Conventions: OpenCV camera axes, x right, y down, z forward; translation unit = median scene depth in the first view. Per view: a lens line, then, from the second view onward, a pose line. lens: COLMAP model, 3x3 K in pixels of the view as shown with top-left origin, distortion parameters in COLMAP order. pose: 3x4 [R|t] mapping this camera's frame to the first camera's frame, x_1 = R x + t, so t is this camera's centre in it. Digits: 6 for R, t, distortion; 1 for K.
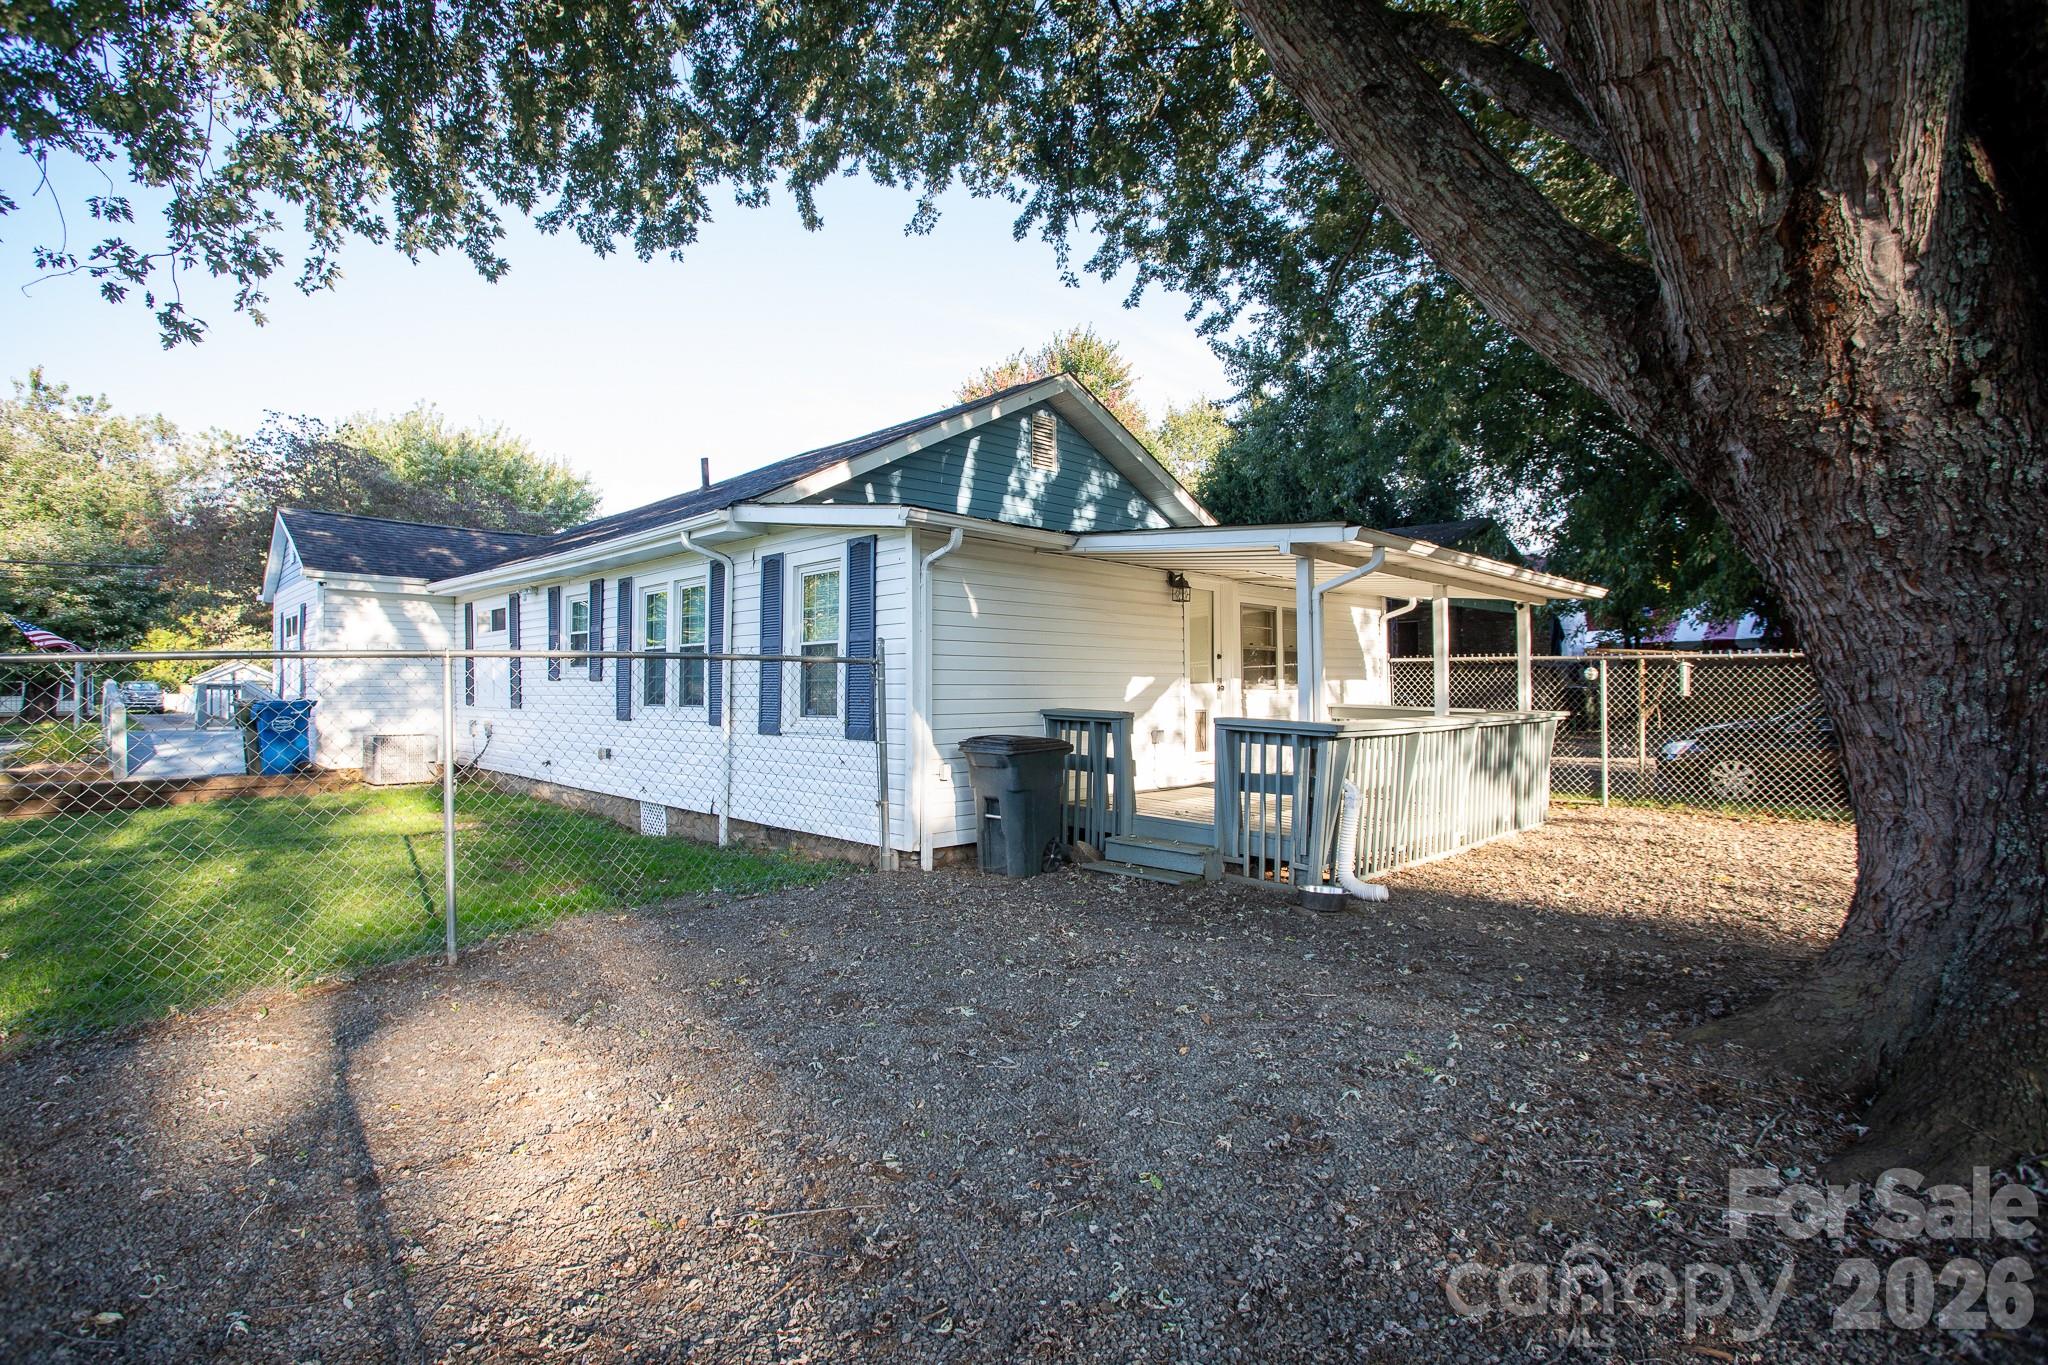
lens RADIAL K [[980.8, 0, 1016.5], [0, 980.8, 688.6], [0, 0, 1]] dist [-0.016883, 0.000303]
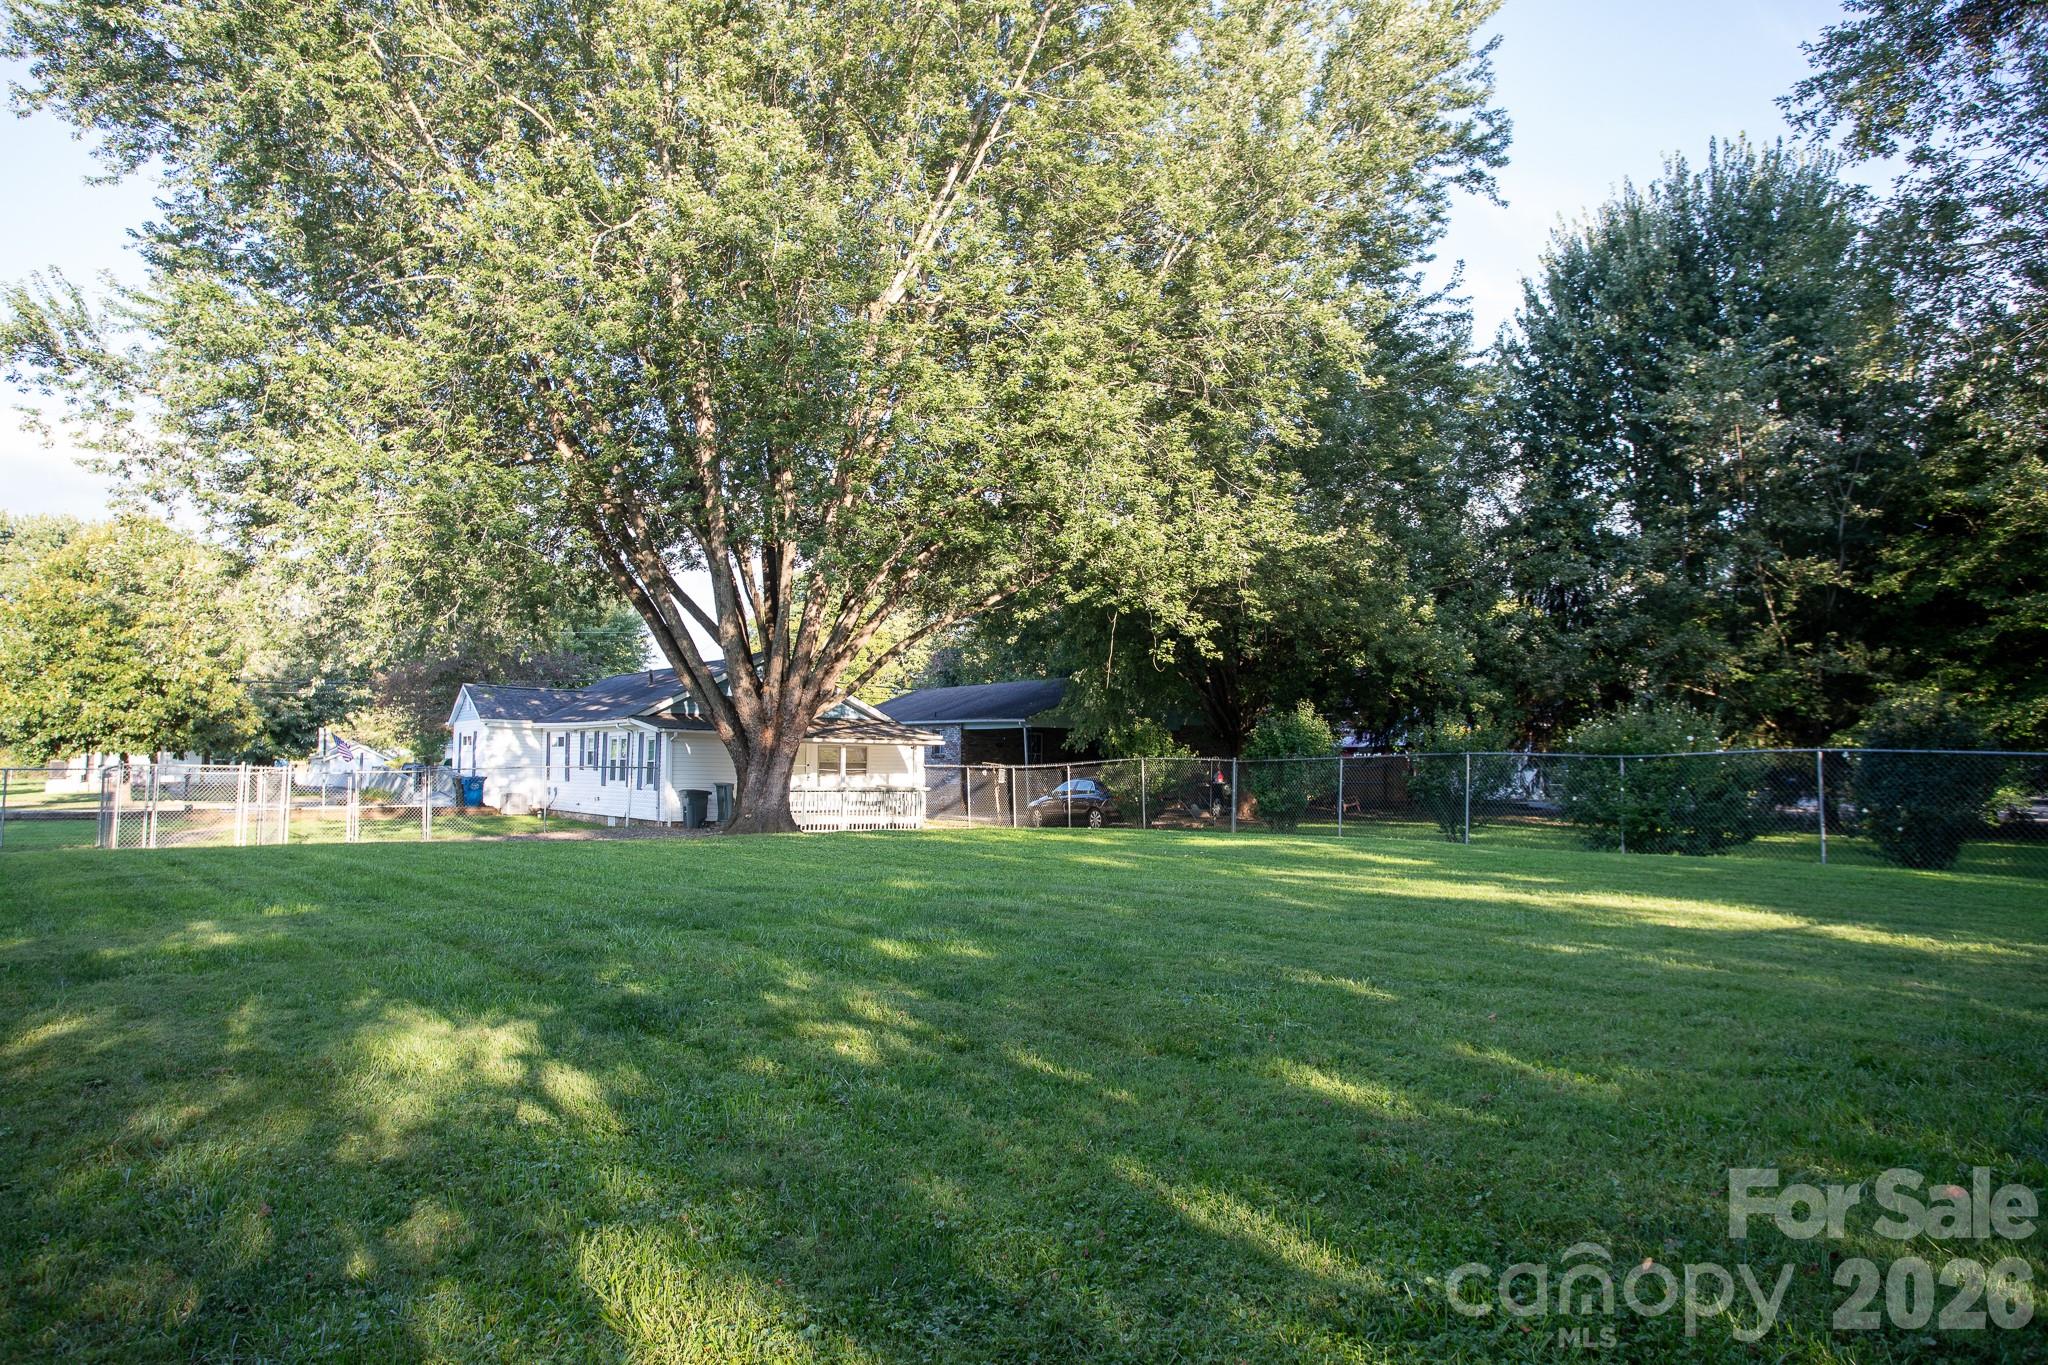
lens RADIAL K [[1394.7, 0, 1028.2], [0, 1394.7, 679.7], [0, 0, 1]] dist [-0.002768, -0.002090]
pose [[0.988841, -0.044374, -0.142215, 0.978384], [0.044764, 0.998997, -0.000456, -0.148644], [0.142093, -0.005915, 0.989836, -1.983182]]
